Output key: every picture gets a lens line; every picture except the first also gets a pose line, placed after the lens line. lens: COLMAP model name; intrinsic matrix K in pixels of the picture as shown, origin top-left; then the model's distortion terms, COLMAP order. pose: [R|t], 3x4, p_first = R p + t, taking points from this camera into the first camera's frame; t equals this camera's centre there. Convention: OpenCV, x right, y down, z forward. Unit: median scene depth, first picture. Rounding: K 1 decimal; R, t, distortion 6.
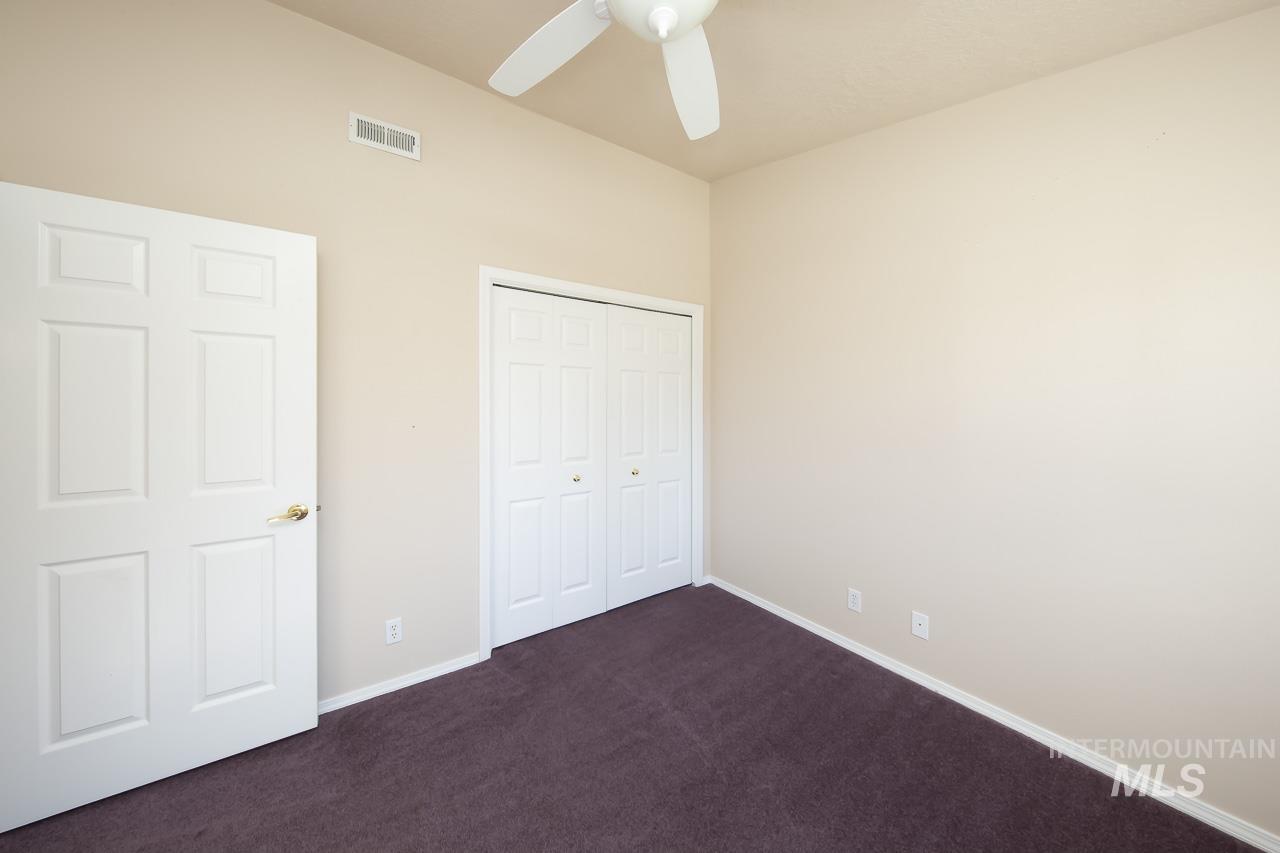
lens RADIAL K [[413.2, 0, 641.1], [0, 413.2, 406.8], [0, 0, 1]] dist [0.000355, 0.000009]
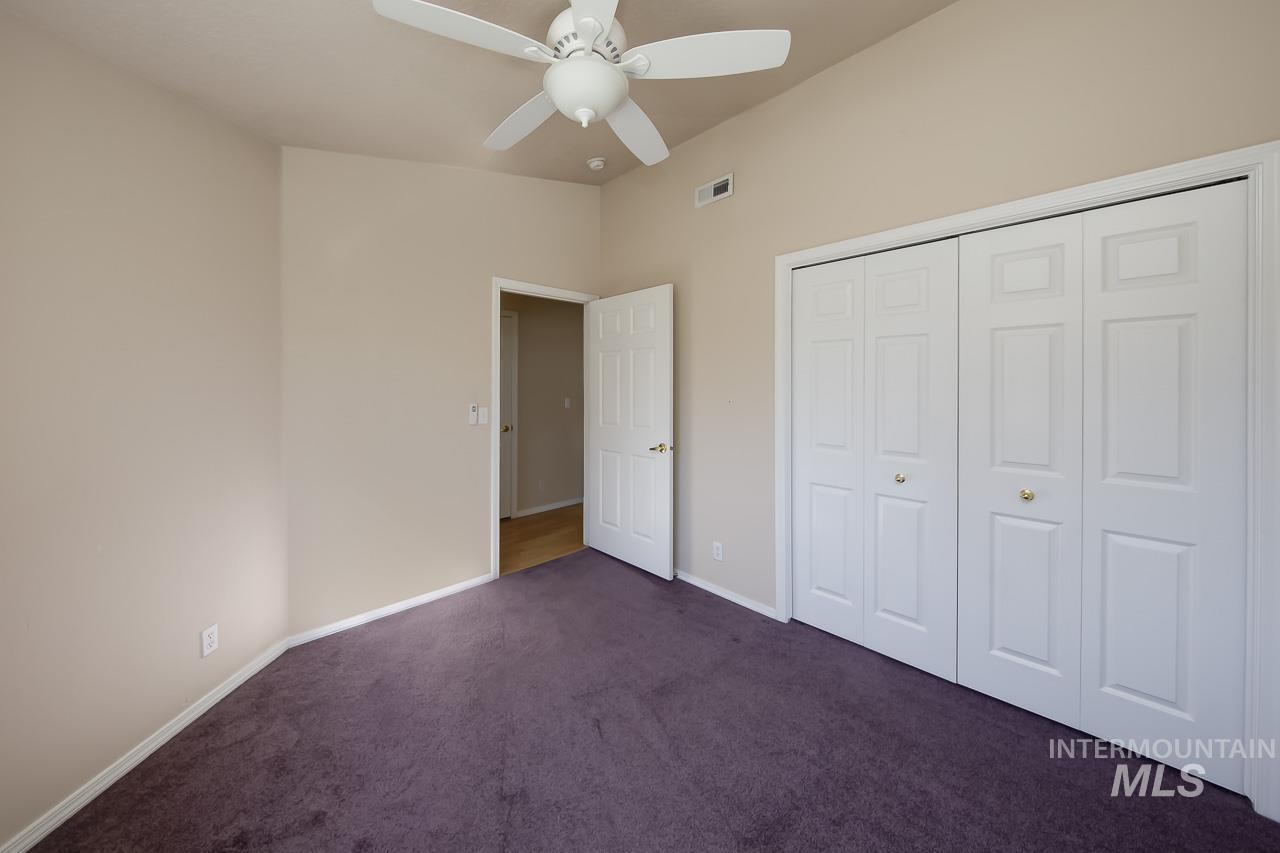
lens RADIAL K [[415.3, 0, 640.3], [0, 415.3, 387.7], [0, 0, 1]] dist [-0.000821, -0.000125]
pose [[0.190120, 0.003163, -0.981756, 0.608646], [-0.001332, 0.999995, 0.002964, -0.000189], [0.981760, 0.000744, 0.190123, 0.430391]]
